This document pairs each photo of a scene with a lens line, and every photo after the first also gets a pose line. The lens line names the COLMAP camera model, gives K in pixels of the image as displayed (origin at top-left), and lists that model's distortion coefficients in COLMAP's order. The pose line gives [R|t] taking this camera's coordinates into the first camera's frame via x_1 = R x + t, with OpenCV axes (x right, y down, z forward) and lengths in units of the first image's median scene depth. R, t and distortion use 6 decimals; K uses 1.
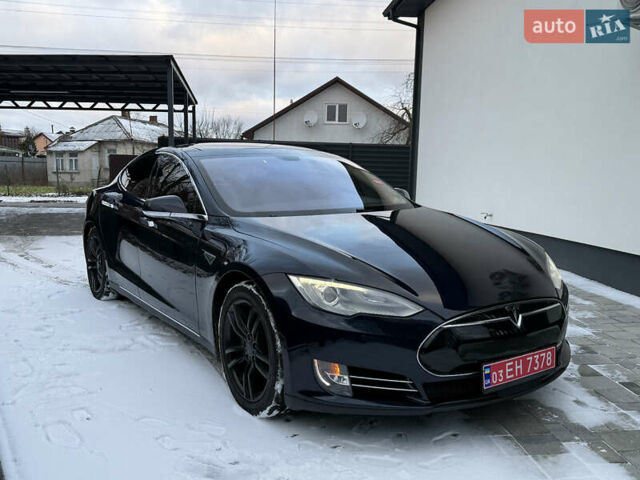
lens RADIAL K [[597.8, 0, 317.7], [0, 597.8, 254.1], [0, 0, 1]] dist [0.142839, -0.305443]
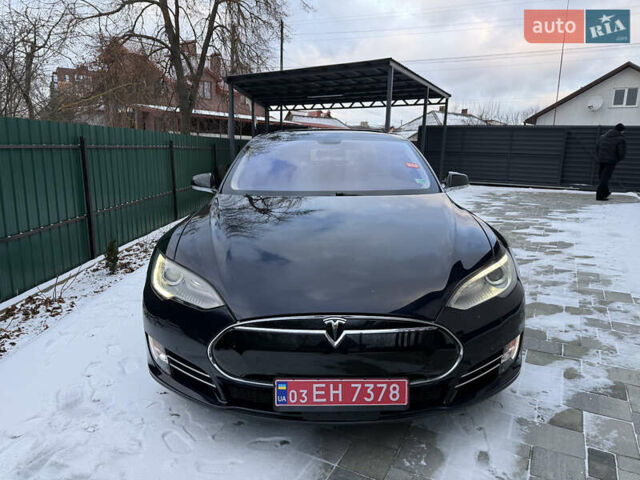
lens RADIAL K [[456.6, 0, 320.0], [0, 456.6, 240.0], [0, 0, 1]] dist [-0.000312, -0.003459]
pose [[0.826403, 0.110177, -0.552194, 0.557961], [-0.080561, 0.993716, 0.077706, -0.060813], [0.557286, -0.019731, 0.830086, 0.409959]]
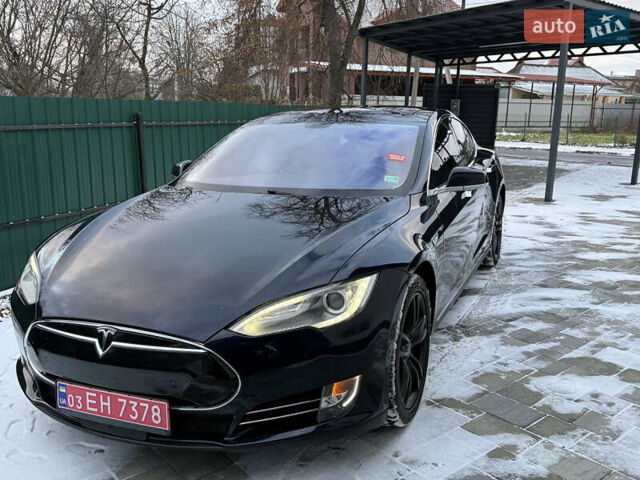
lens RADIAL K [[597.8, 0, 317.7], [0, 597.8, 254.1], [0, 0, 1]] dist [0.142839, -0.305443]
pose [[0.554344, 0.185171, -0.811428, 0.970910], [-0.113917, 0.982642, 0.146418, -0.141168], [0.824455, 0.011270, 0.565815, 0.675480]]
